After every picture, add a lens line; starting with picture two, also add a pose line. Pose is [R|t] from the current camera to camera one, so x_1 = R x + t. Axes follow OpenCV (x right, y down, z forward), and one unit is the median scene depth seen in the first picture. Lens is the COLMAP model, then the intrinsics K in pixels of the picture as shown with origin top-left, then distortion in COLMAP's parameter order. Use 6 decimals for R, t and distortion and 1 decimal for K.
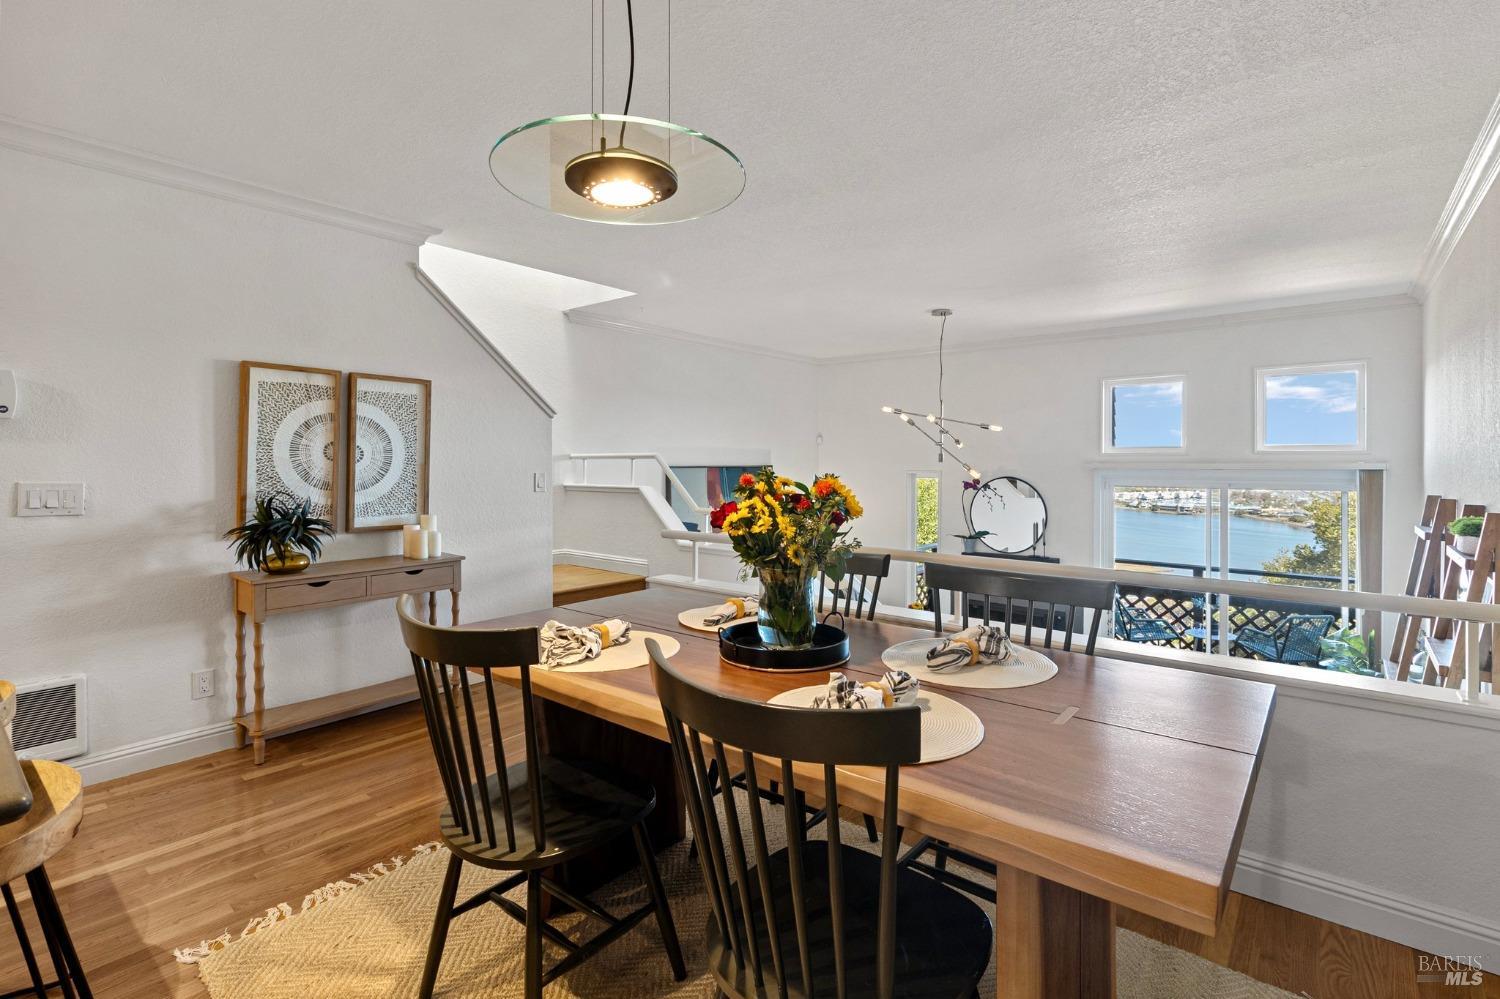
lens RADIAL K [[694.9, 0, 754.1], [0, 694.9, 470.7], [0, 0, 1]] dist [0.000506, 0.000436]
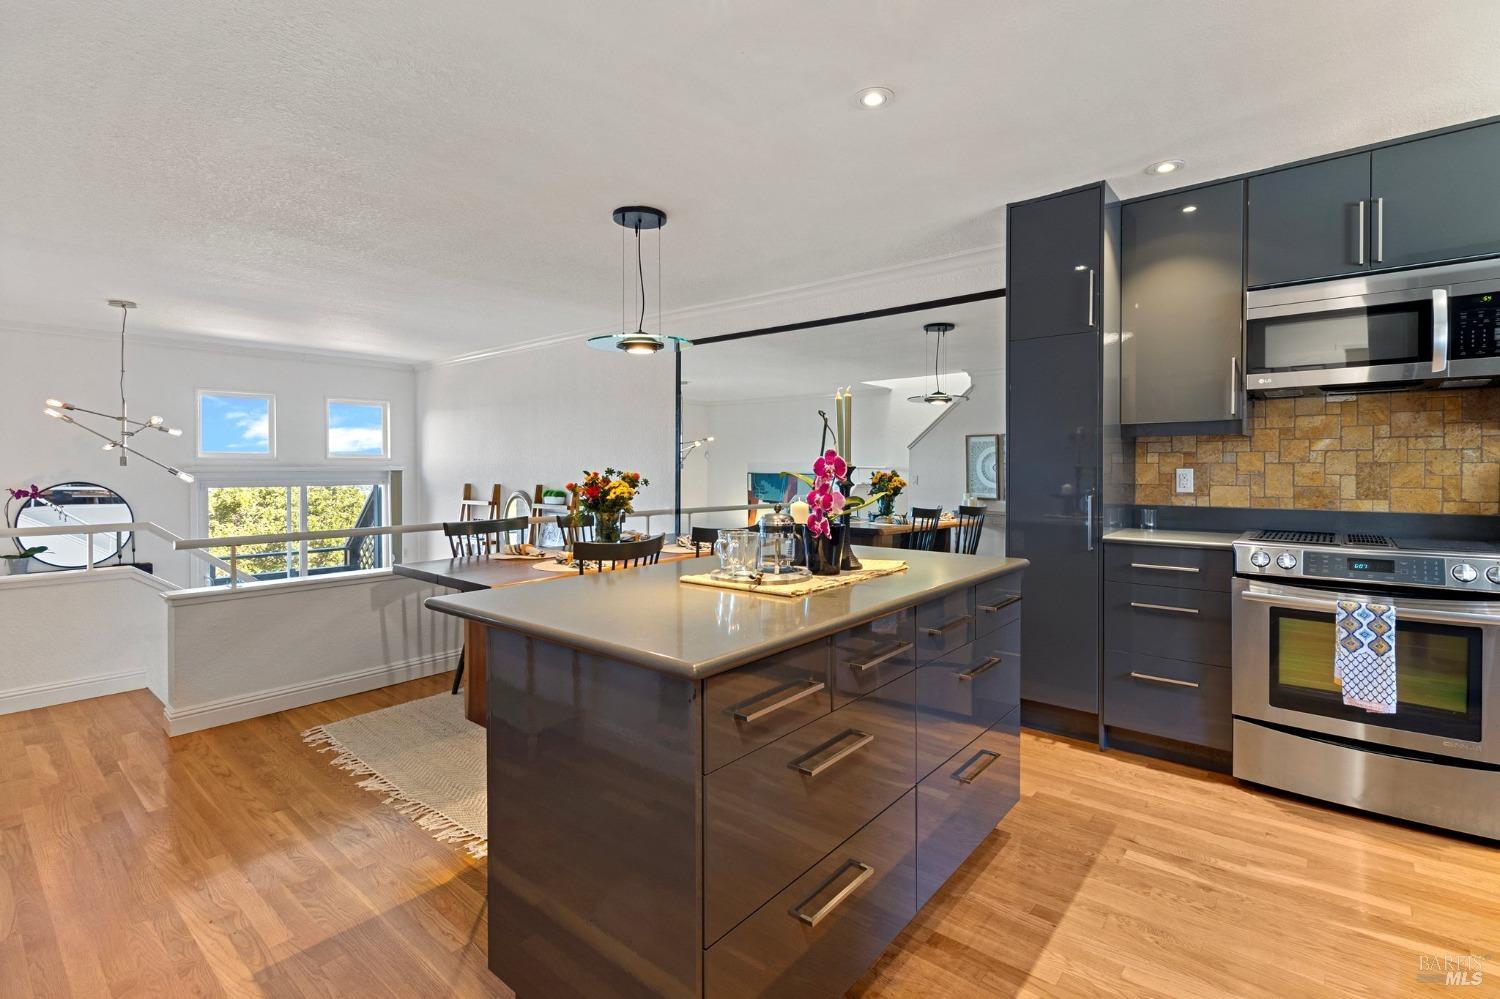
lens RADIAL K [[694.9, 0, 754.1], [0, 694.9, 470.7], [0, 0, 1]] dist [0.000506, 0.000436]
pose [[0.003385, -0.005976, 0.999976, -0.645535], [0.011161, 0.999920, 0.005938, -0.001906], [-0.999932, 0.011141, 0.003451, 0.152950]]
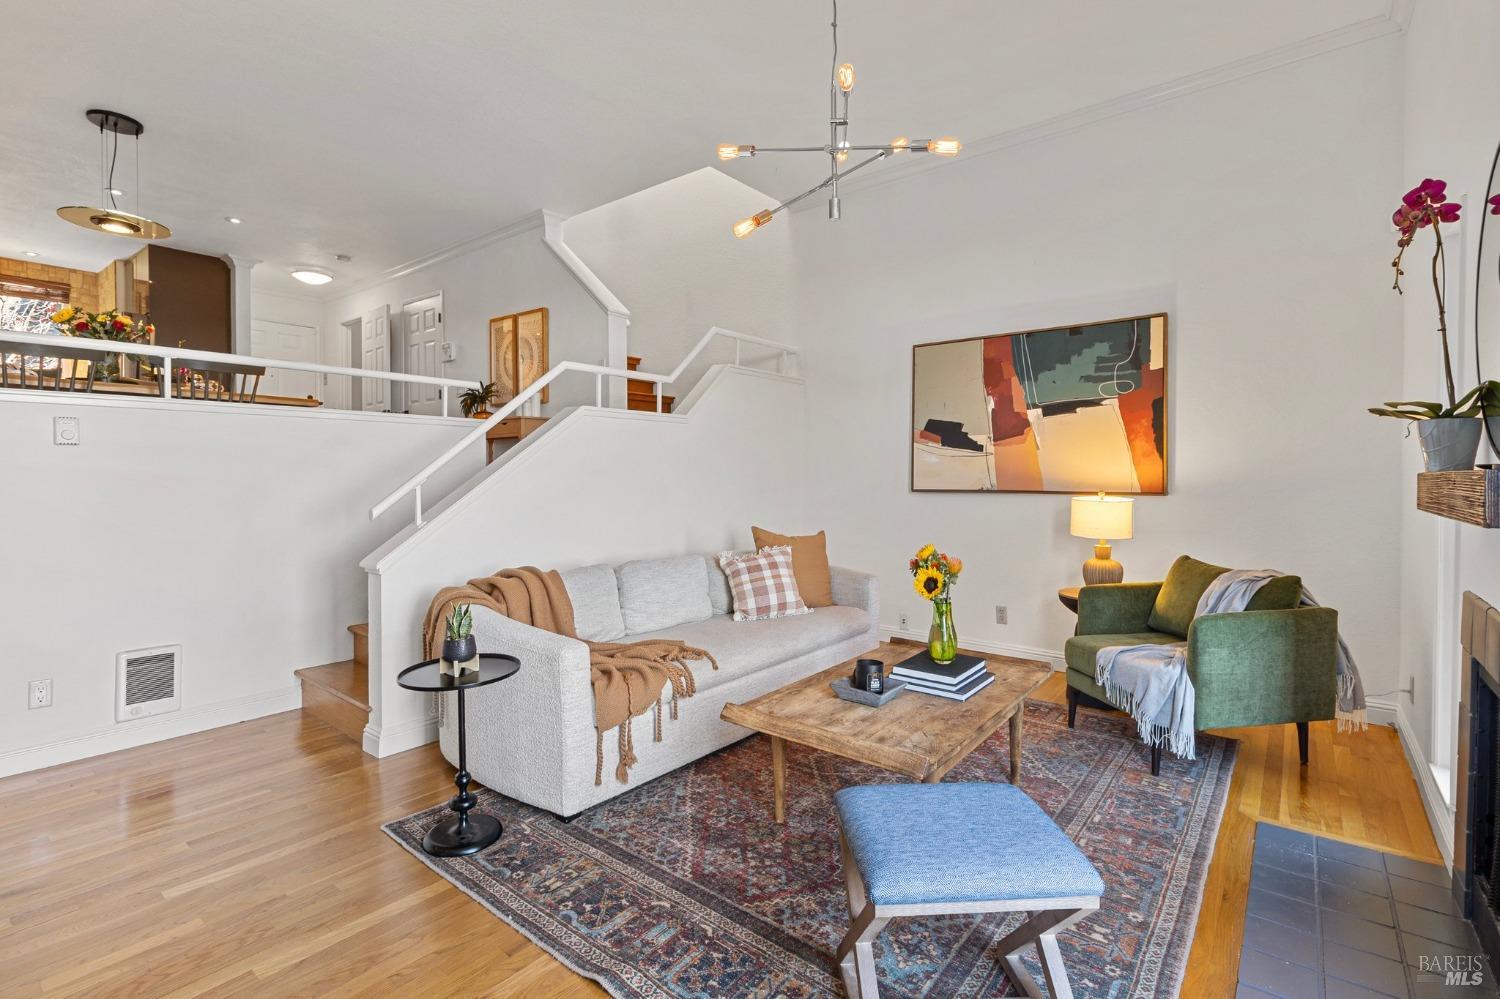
lens RADIAL K [[692.3, 0, 745.2], [0, 692.3, 483.4], [0, 0, 1]] dist [-0.000871, -0.000051]
pose [[0.016269, 0.014252, -0.999766, 0.708778], [-0.012735, 0.999820, 0.014046, 0.151682], [0.999787, 0.012504, 0.016447, 0.920173]]
